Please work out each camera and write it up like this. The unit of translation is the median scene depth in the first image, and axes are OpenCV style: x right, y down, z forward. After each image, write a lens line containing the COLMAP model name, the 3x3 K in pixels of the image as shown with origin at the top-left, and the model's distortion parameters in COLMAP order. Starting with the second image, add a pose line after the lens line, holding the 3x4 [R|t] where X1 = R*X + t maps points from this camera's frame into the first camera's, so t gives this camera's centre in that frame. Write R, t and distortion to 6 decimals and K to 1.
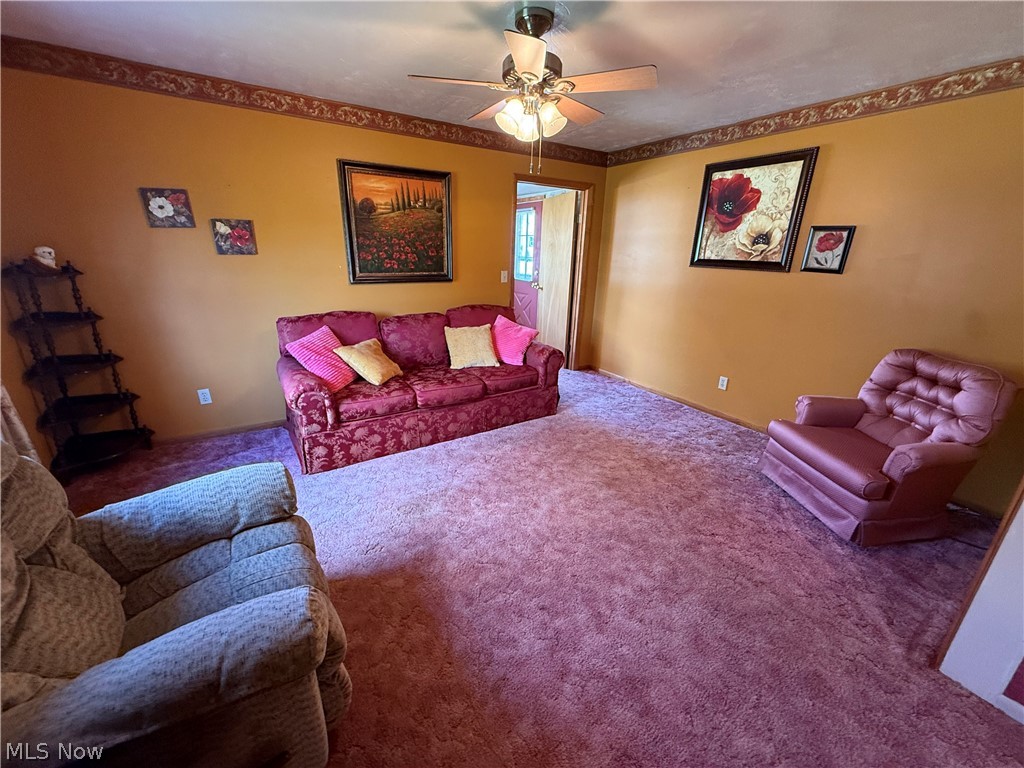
lens RADIAL K [[410.8, 0, 511.4], [0, 410.8, 383.7], [0, 0, 1]] dist [-0.001086, 0.000201]
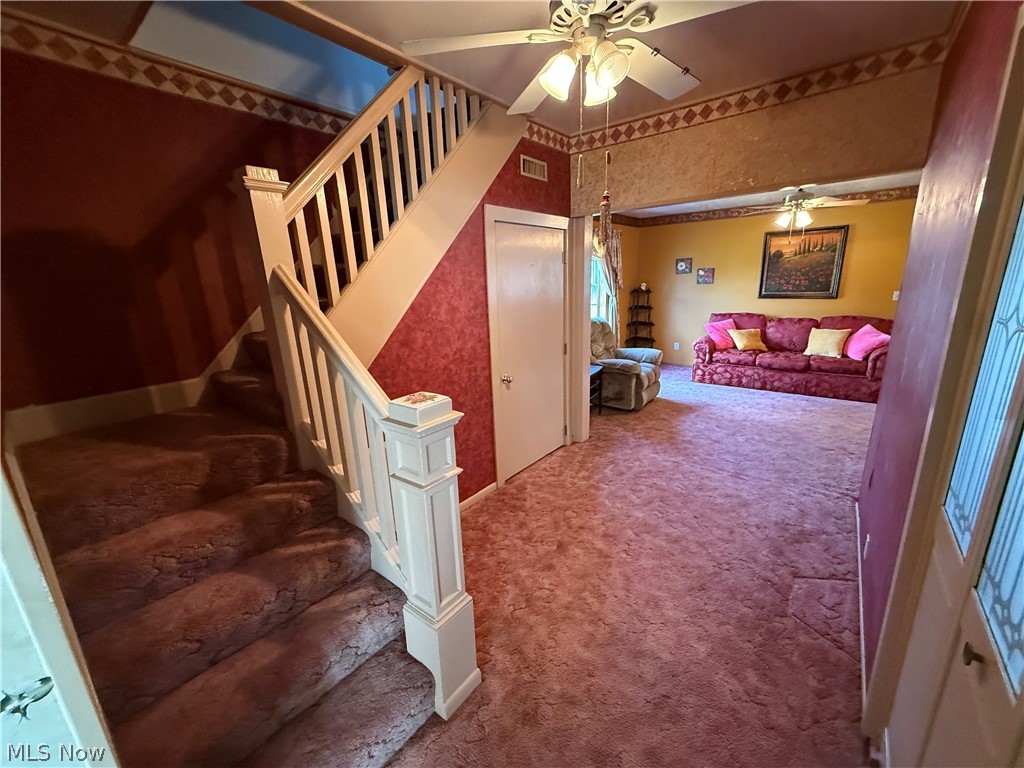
lens RADIAL K [[410.8, 0, 515.8], [0, 410.8, 387.6], [0, 0, 1]] dist [-0.001086, 0.000201]
pose [[0.329430, 0.207821, -0.921025, 1.101459], [-0.256668, 0.958452, 0.124462, 0.196508], [0.908624, 0.195396, 0.369084, -0.600505]]
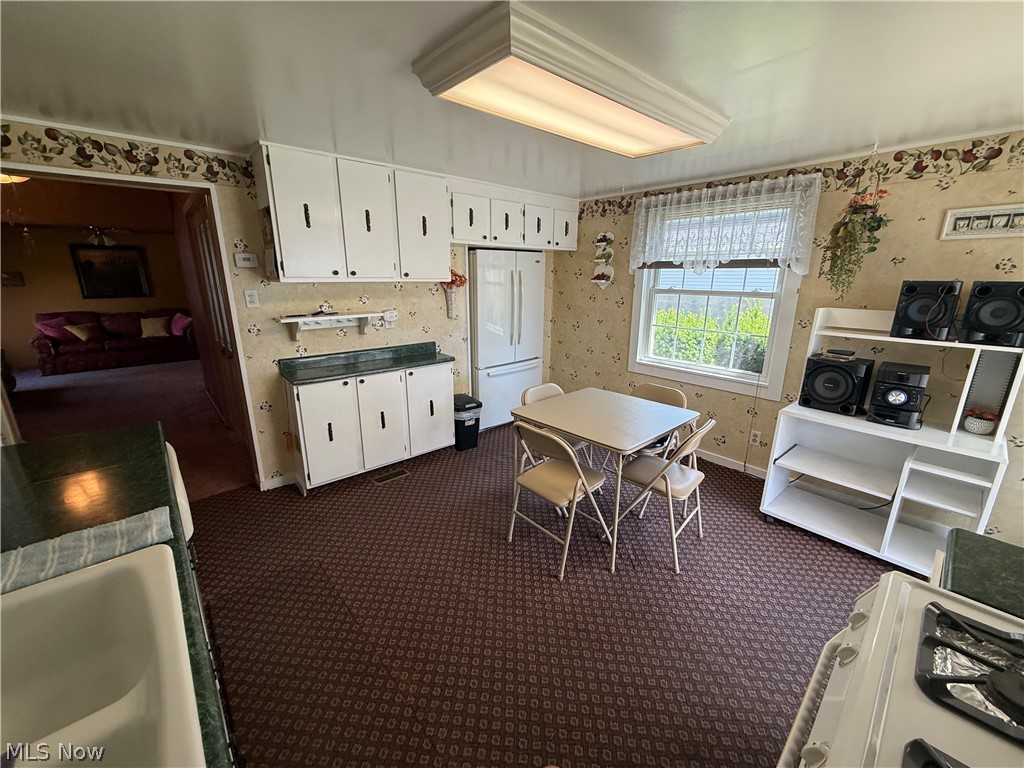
lens RADIAL K [[410.8, 0, 501.3], [0, 410.8, 381.4], [0, 0, 1]] dist [-0.001086, 0.000201]
pose [[0.989819, -0.057865, 0.130040, 1.633170], [0.066360, 0.995870, -0.061967, 0.514652], [-0.125917, 0.069966, 0.989570, -1.512568]]
